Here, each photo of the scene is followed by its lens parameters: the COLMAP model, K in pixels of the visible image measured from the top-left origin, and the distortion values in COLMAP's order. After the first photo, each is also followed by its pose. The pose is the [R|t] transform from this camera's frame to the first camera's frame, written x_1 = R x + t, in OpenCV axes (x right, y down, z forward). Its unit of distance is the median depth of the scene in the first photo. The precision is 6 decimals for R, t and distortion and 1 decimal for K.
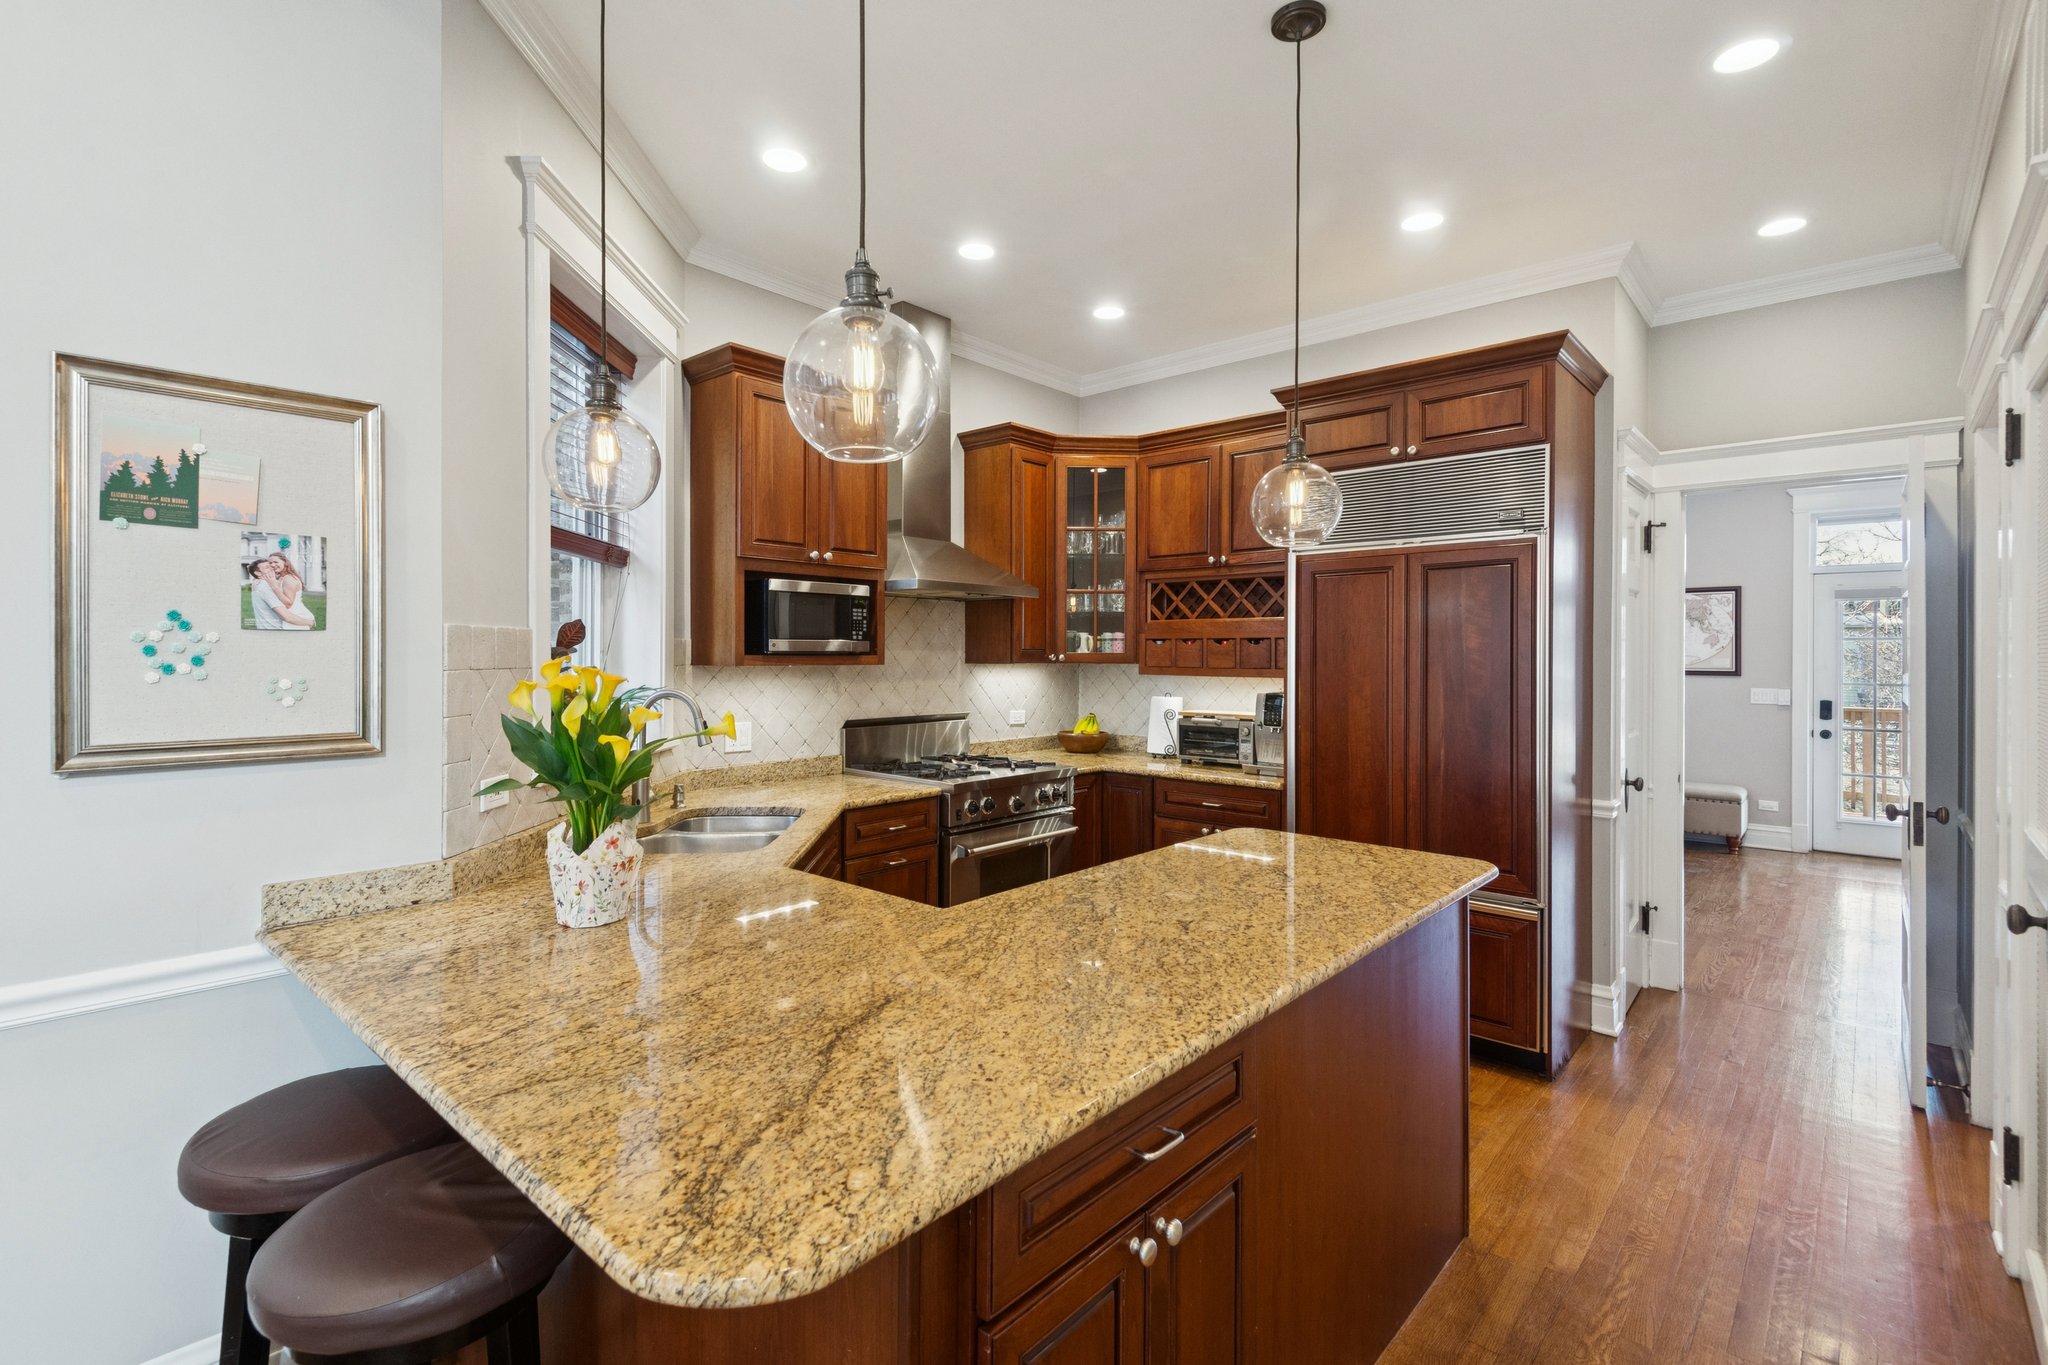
lens RADIAL K [[955.0, 0, 999.5], [0, 955.0, 654.1], [0, 0, 1]] dist [0.005939, 0.000097]
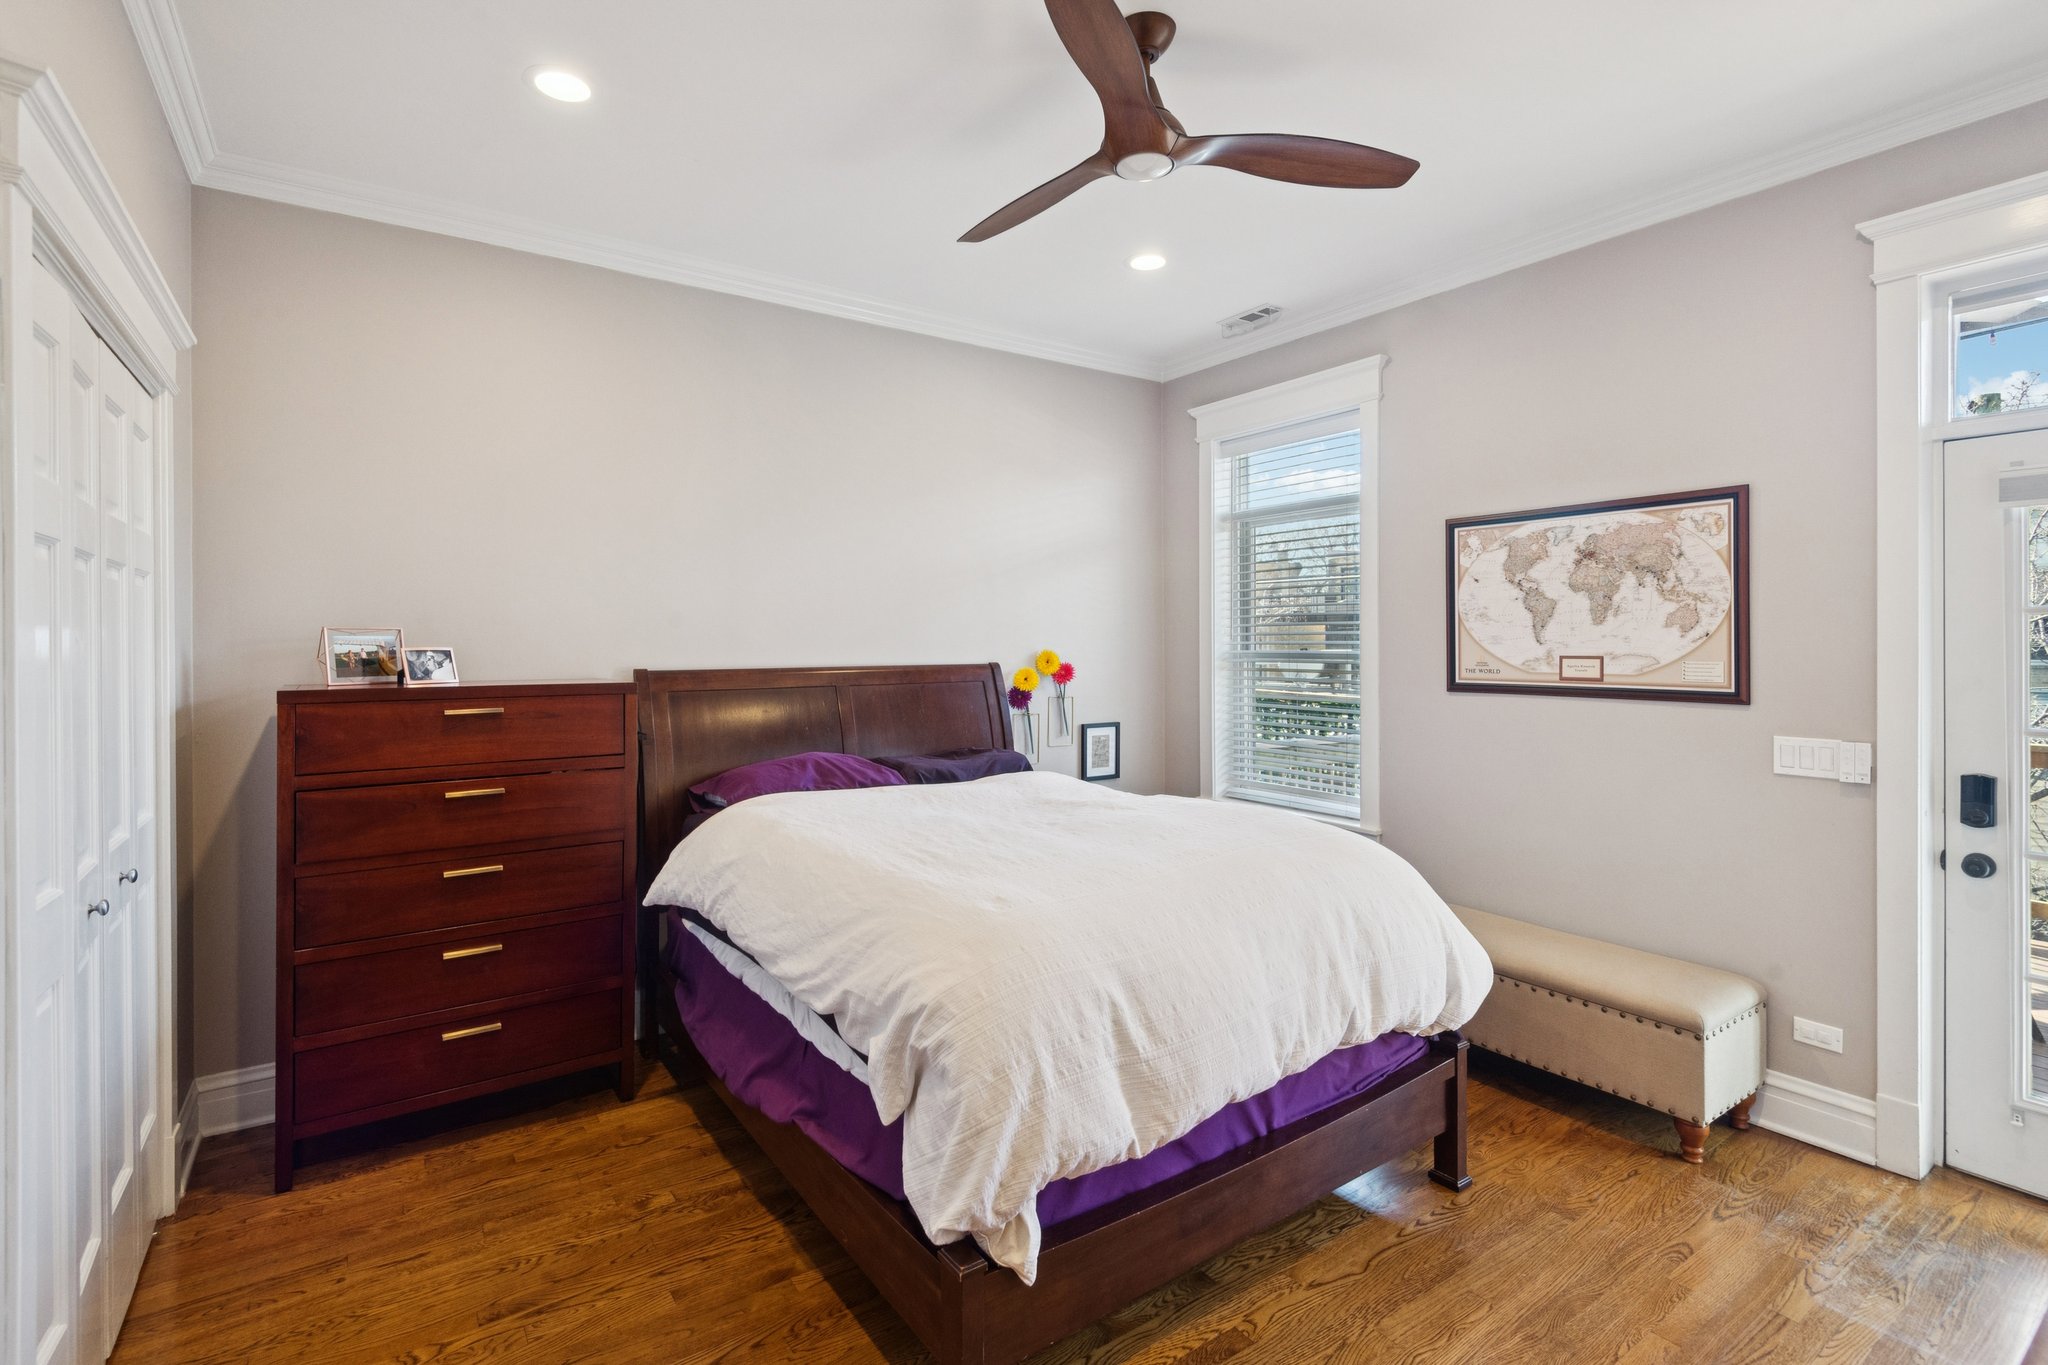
lens RADIAL K [[955.0, 0, 995.4], [0, 955.0, 643.1], [0, 0, 1]] dist [0.005939, 0.000097]
pose [[0.967583, -0.008472, -0.252410, 0.564018], [0.008992, 0.999959, 0.000906, -0.006655], [0.252392, -0.003147, 0.967620, 0.520973]]
